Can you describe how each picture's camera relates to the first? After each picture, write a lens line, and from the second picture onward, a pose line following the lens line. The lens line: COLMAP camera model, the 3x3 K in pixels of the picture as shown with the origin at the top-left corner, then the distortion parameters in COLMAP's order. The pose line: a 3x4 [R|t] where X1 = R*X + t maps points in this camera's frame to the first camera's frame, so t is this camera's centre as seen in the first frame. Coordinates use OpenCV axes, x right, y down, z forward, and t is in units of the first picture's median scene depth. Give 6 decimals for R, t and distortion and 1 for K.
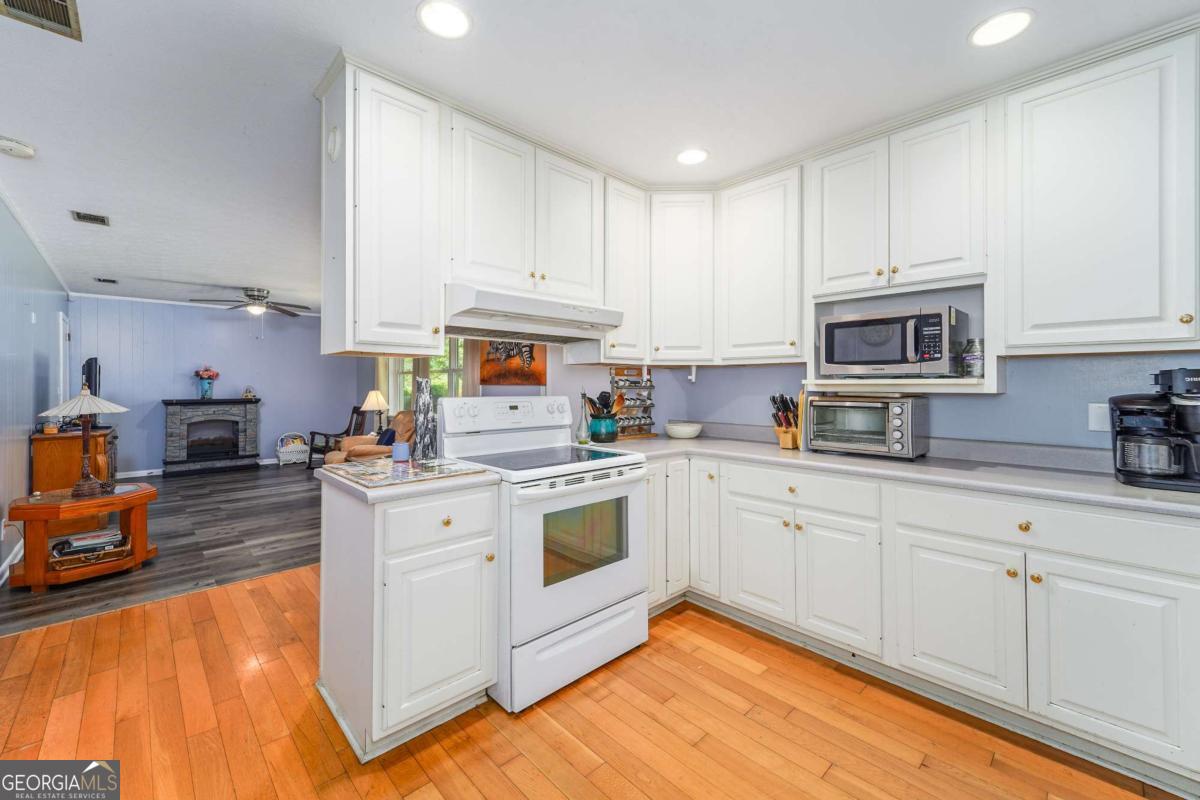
lens RADIAL K [[480.2, 0, 590.5], [0, 480.2, 383.3], [0, 0, 1]] dist [0.003340, -0.000395]
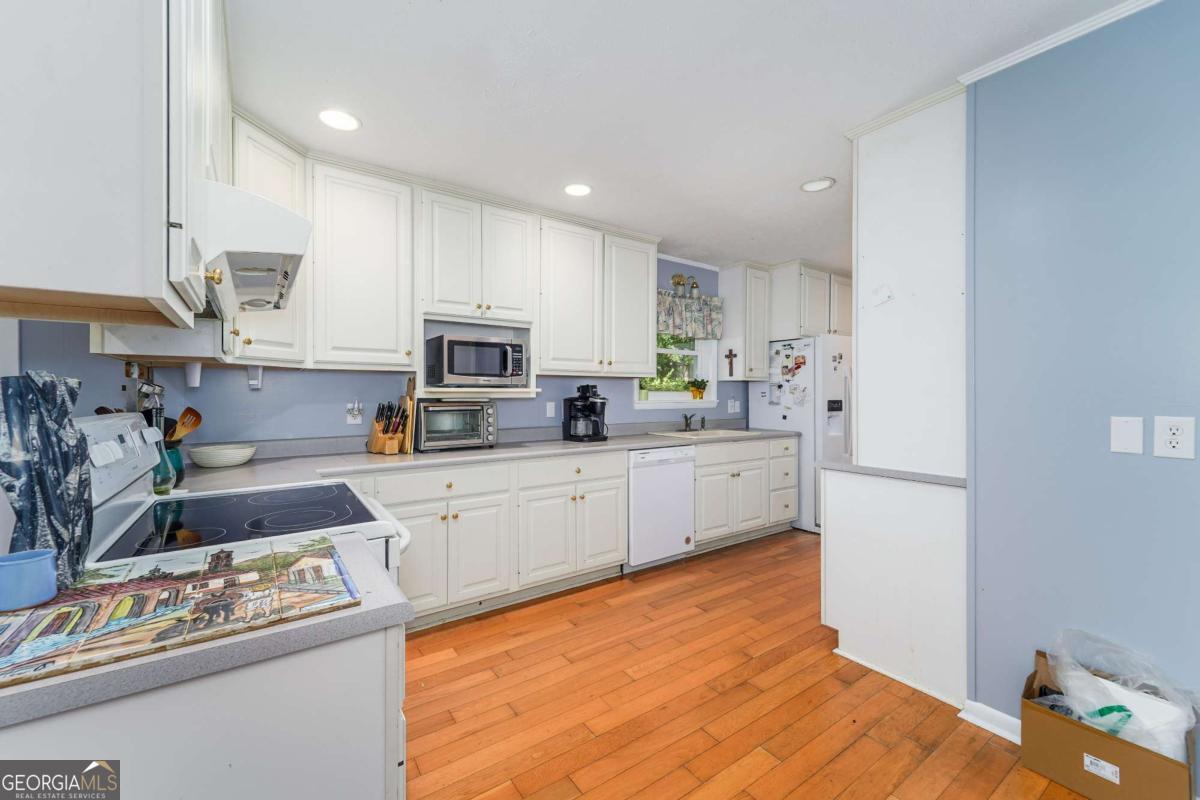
lens RADIAL K [[480.2, 0, 597.3], [0, 480.2, 396.1], [0, 0, 1]] dist [0.003340, -0.000395]
pose [[0.136865, -0.010169, 0.990538, -0.653987], [-0.005325, 0.999925, 0.011002, -0.002682], [-0.990575, -0.006781, 0.136800, 0.506279]]
